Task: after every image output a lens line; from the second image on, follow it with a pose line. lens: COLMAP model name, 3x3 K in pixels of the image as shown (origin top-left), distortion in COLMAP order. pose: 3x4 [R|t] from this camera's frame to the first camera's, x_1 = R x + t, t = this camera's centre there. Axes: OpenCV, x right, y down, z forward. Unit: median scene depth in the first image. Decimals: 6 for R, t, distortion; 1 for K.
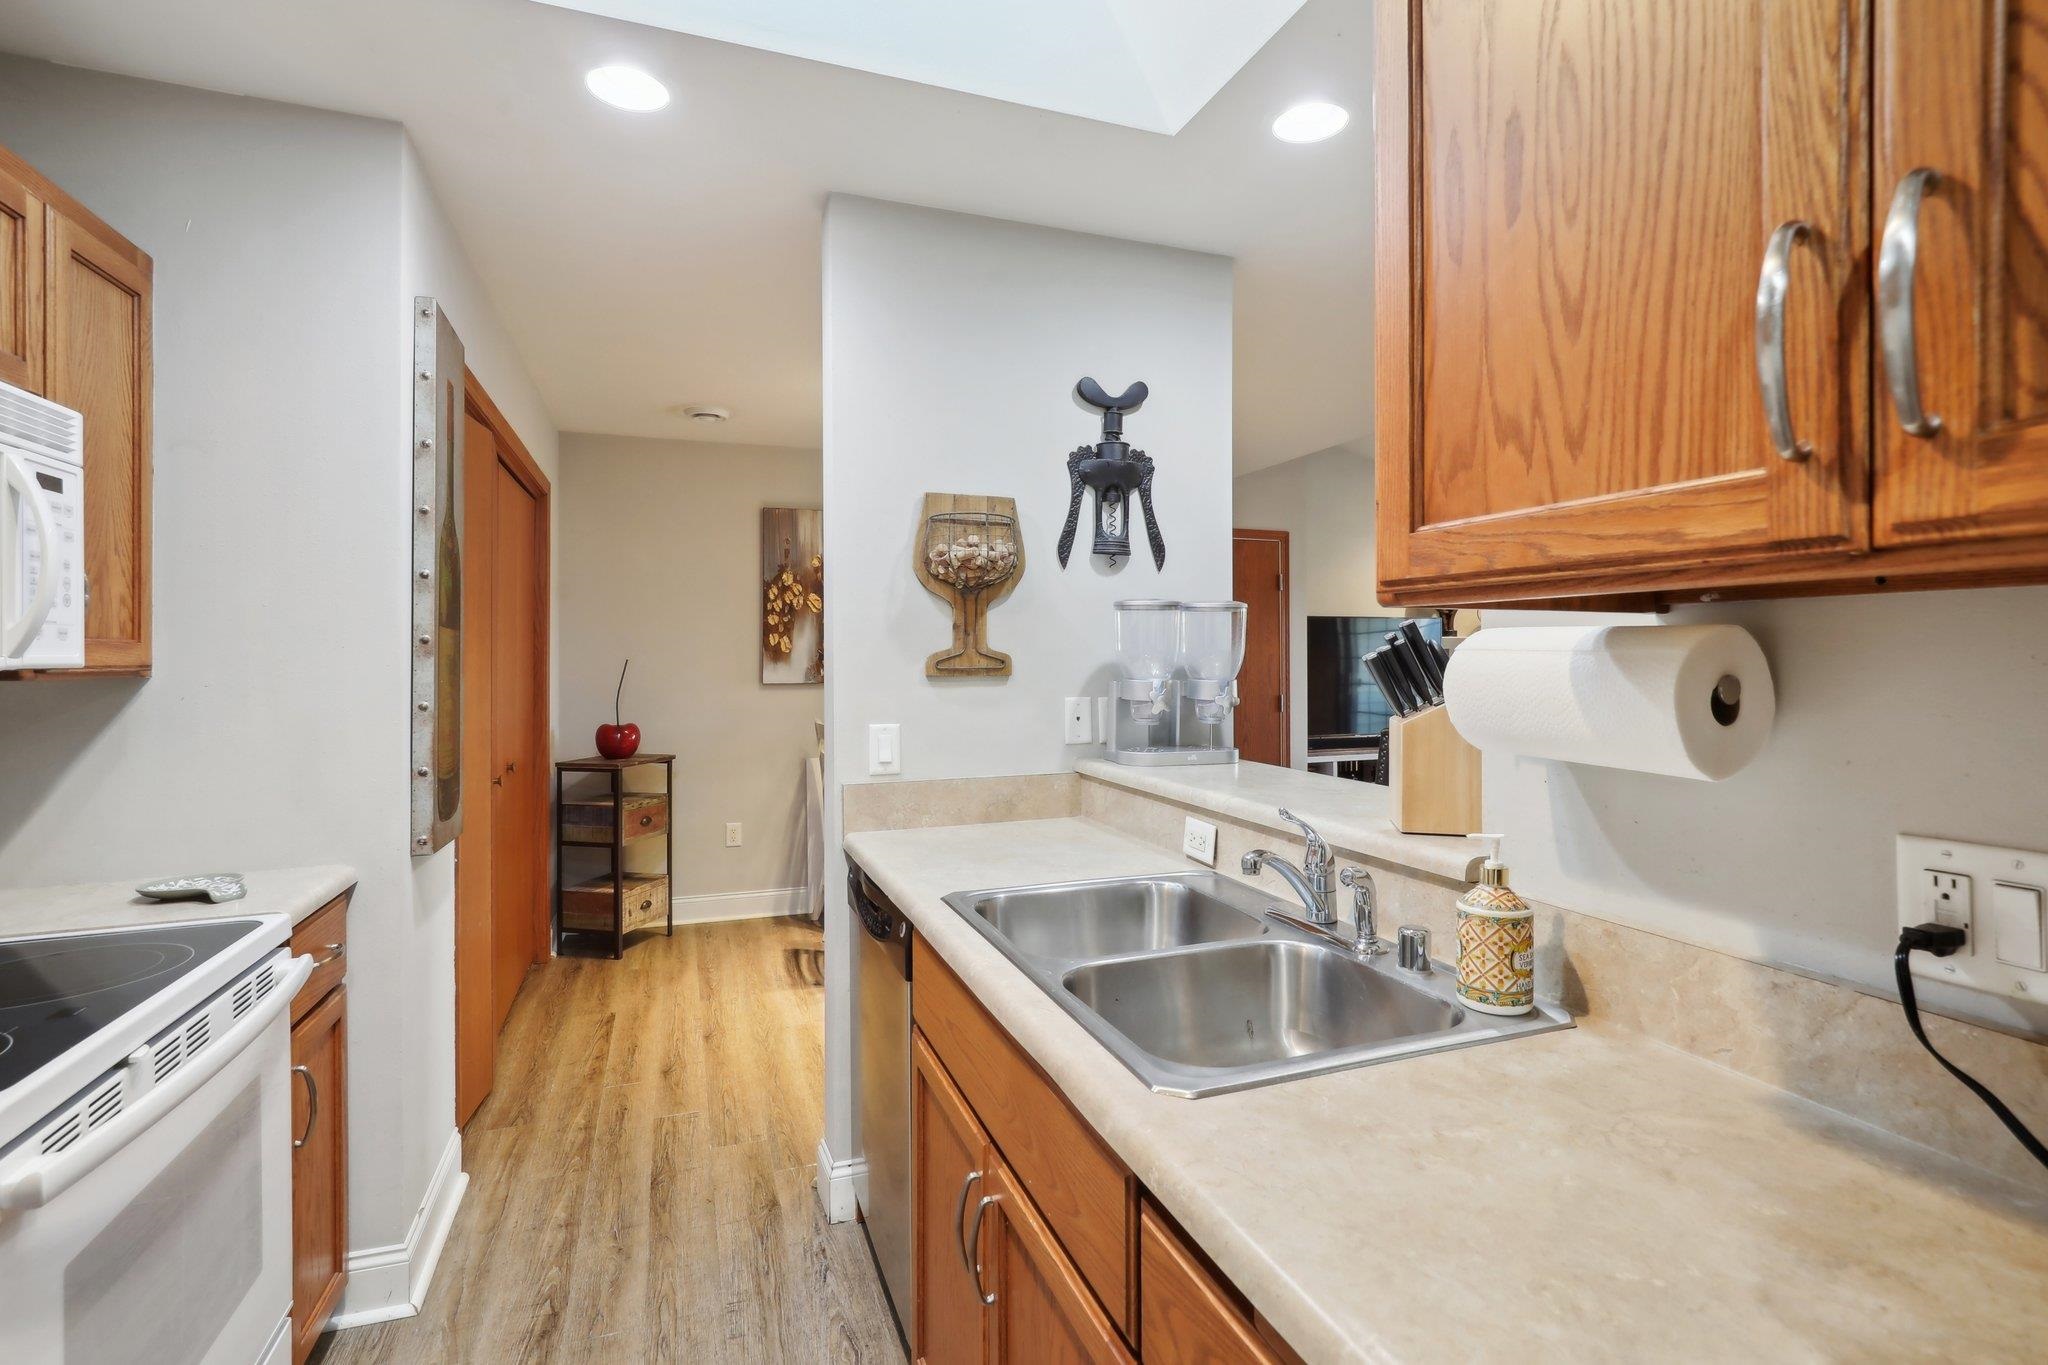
lens RADIAL K [[966.0, 0, 1032.7], [0, 966.0, 653.7], [0, 0, 1]] dist [-0.004625, 0.001662]
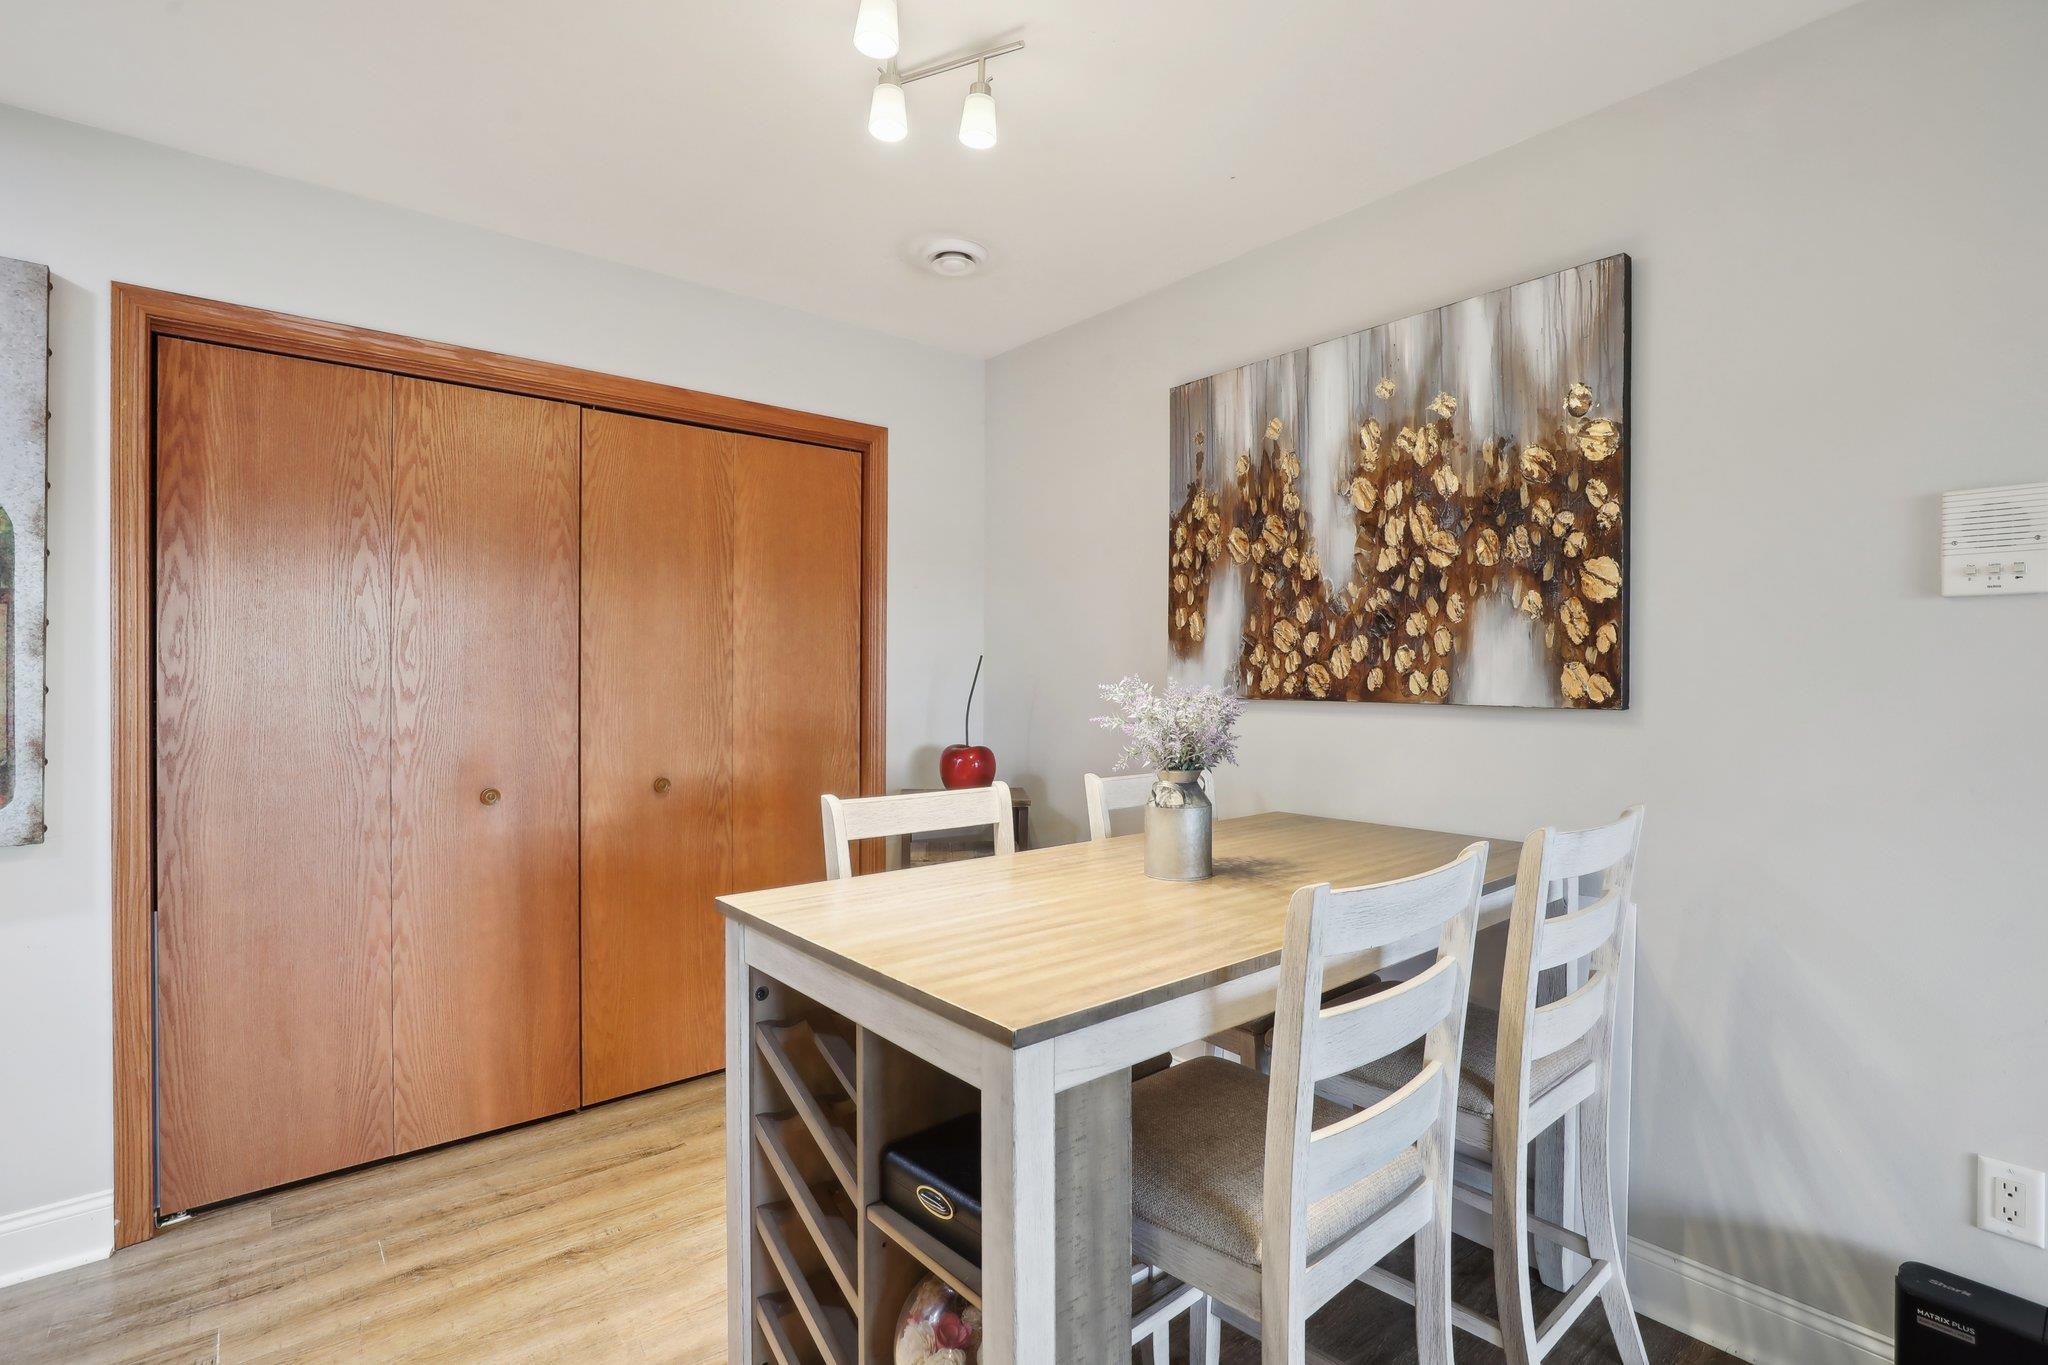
lens RADIAL K [[959.6, 0, 1036.7], [0, 959.6, 680.5], [0, 0, 1]] dist [-0.023530, 0.006934]
pose [[0.343020, 0.010563, -0.939269, 0.468154], [-0.000319, 0.999938, 0.011129, 0.030908], [0.939328, -0.003518, 0.343002, 1.503548]]
